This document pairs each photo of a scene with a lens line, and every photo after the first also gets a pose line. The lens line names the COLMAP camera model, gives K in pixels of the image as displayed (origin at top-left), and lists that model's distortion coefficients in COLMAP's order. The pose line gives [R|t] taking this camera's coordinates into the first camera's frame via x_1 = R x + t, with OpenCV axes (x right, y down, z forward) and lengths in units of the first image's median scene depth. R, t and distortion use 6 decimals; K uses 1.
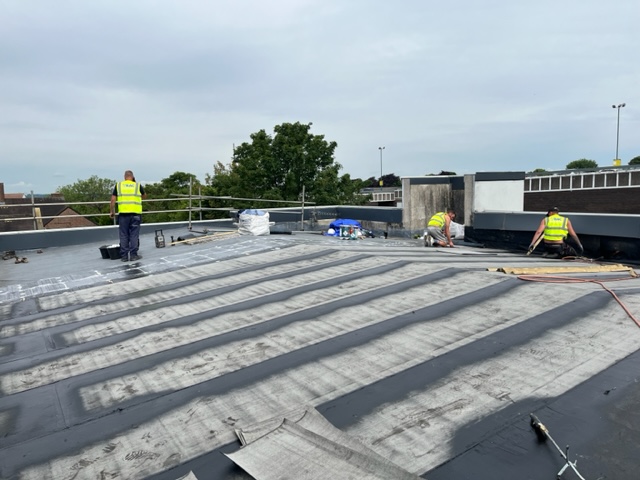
lens RADIAL K [[486.6, 0, 315.6], [0, 486.6, 240.0], [0, 0, 1]] dist [0.049612, -0.079235]
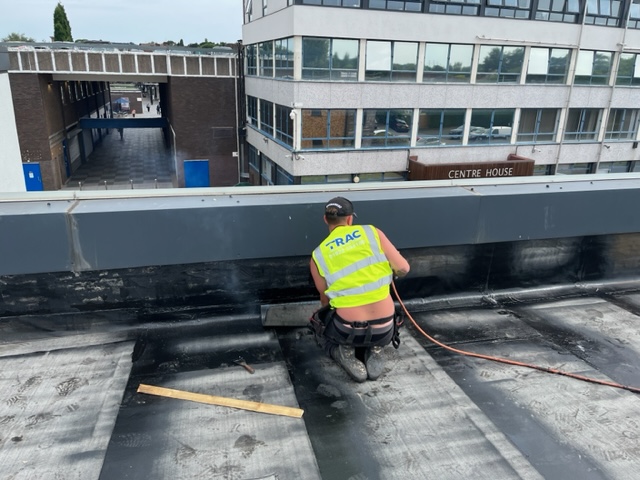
lens RADIAL K [[486.6, 0, 321.0], [0, 486.6, 234.1], [0, 0, 1]] dist [0.049612, -0.079235]
pose [[0.350030, -0.270687, 0.896776, 0.093400], [0.065774, 0.962078, 0.264725, -0.050588], [-0.934427, -0.033677, 0.354560, 0.378160]]
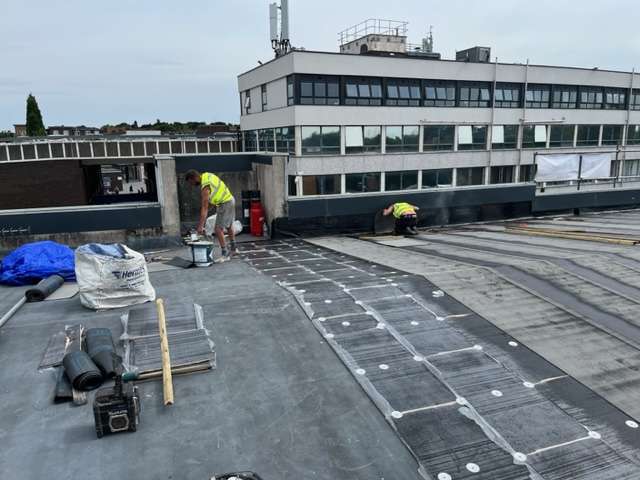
lens RADIAL K [[486.6, 0, 321.5], [0, 486.6, 240.5], [0, 0, 1]] dist [0.049612, -0.079235]
pose [[0.251689, -0.175077, 0.951841, -0.252080], [0.113092, 0.982084, 0.150736, -0.056579], [-0.961178, 0.069707, 0.266980, 0.372474]]
